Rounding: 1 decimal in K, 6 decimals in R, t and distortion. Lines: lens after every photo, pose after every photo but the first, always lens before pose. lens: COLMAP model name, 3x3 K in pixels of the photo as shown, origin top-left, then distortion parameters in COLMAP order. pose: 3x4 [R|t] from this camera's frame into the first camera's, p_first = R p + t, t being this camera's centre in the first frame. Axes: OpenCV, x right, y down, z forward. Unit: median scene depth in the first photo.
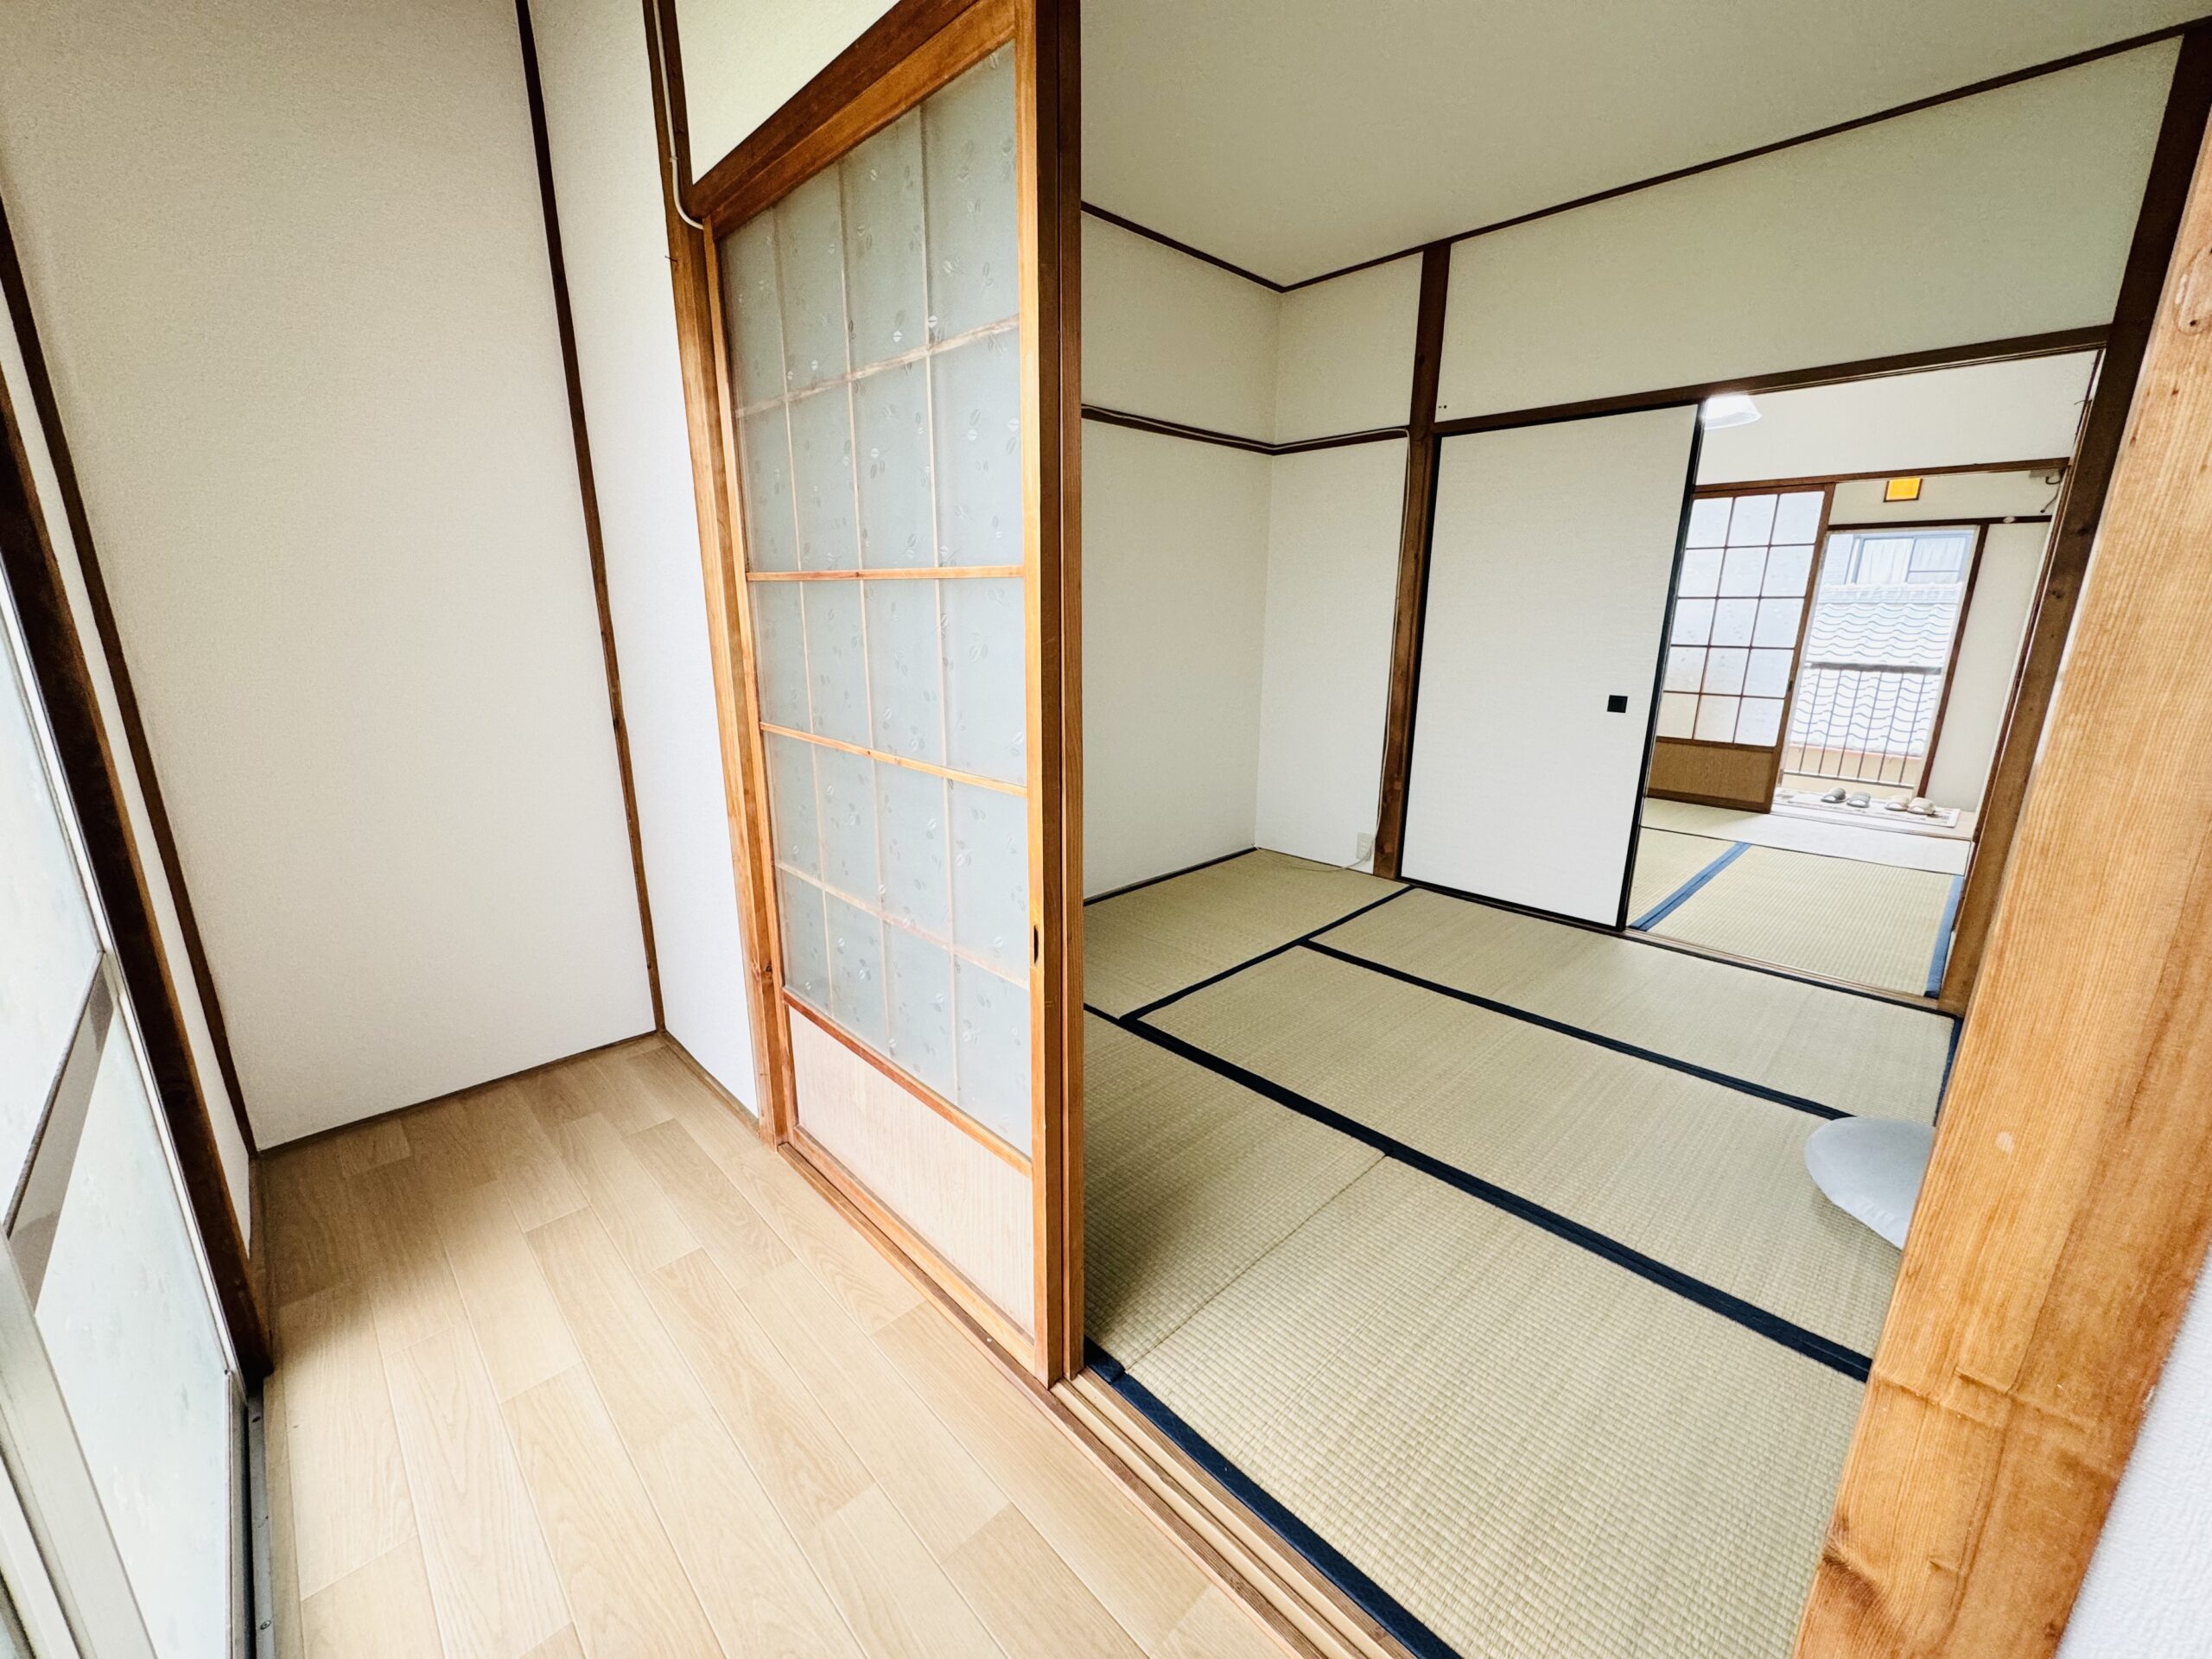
lens RADIAL K [[883.2, 0, 1104.1], [0, 883.2, 833.9], [0, 0, 1]] dist [-0.007341, -0.000345]
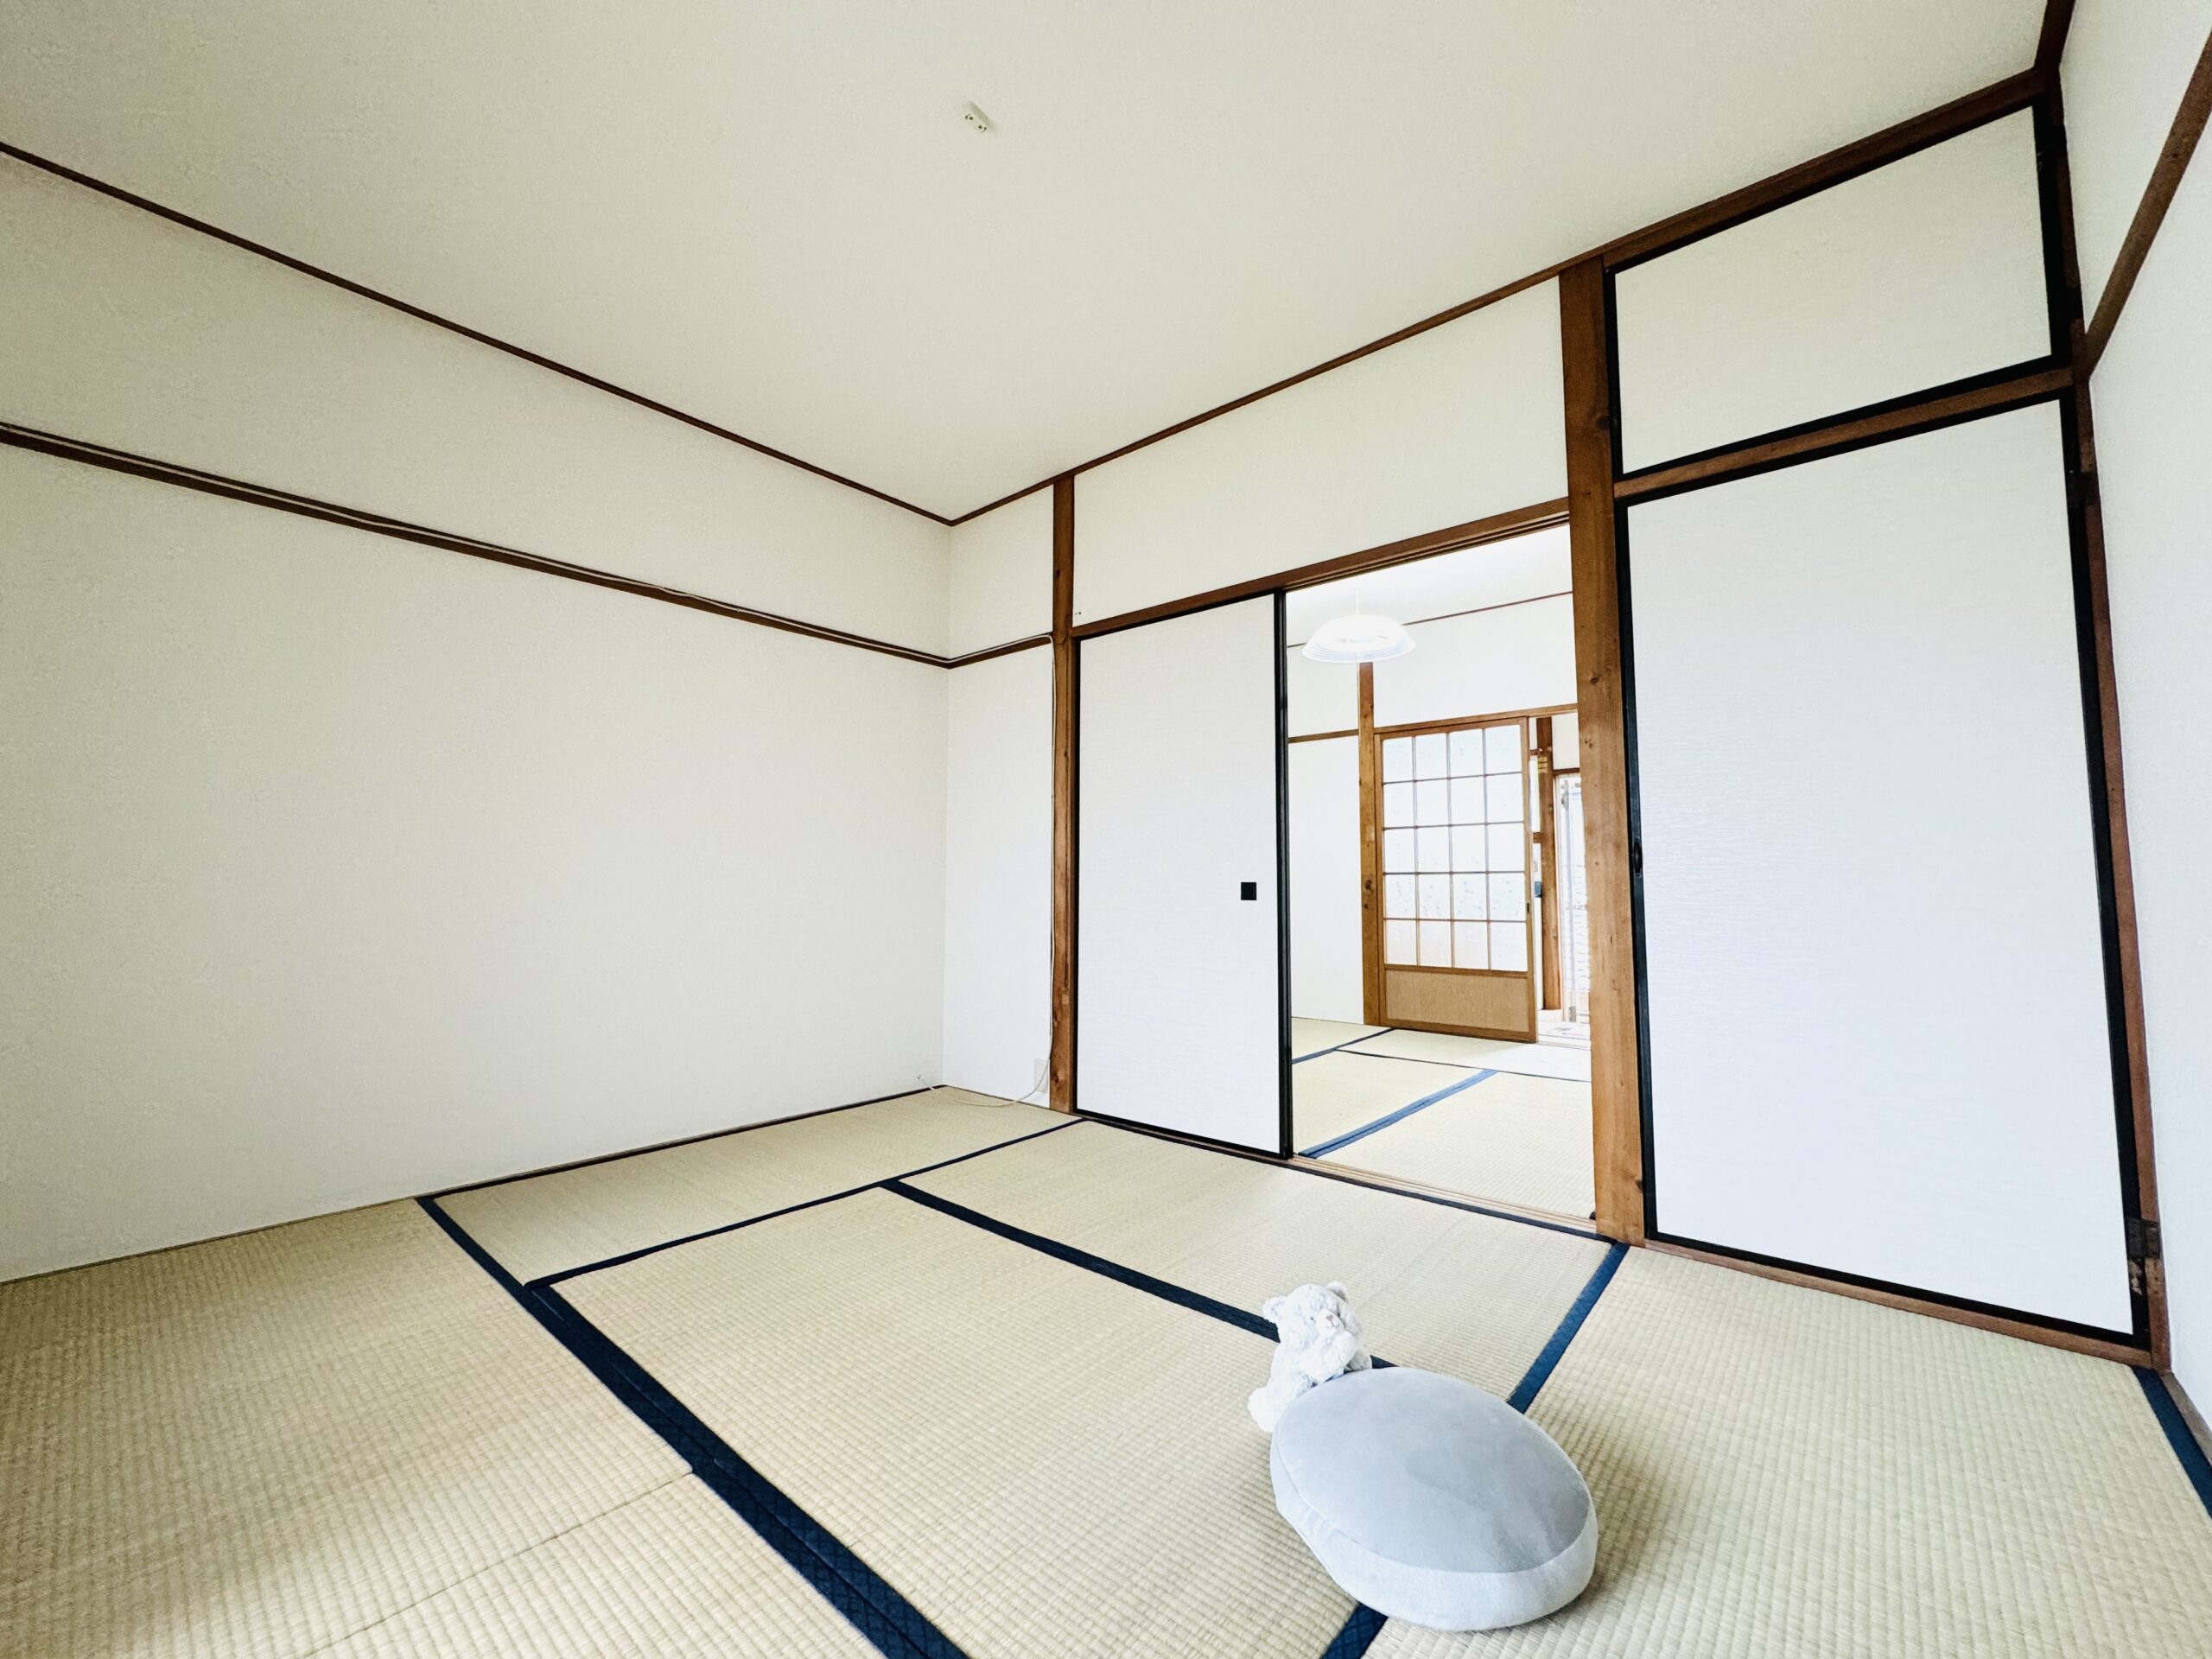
lens RADIAL K [[883.2, 0, 1104.1], [0, 883.2, 825.5], [0, 0, 1]] dist [-0.007341, -0.000345]
pose [[0.995939, 0.005165, 0.089888, 0.317011], [0.023921, 0.947293, -0.319475, 0.069080], [-0.086800, 0.320328, 0.943322, 0.116380]]
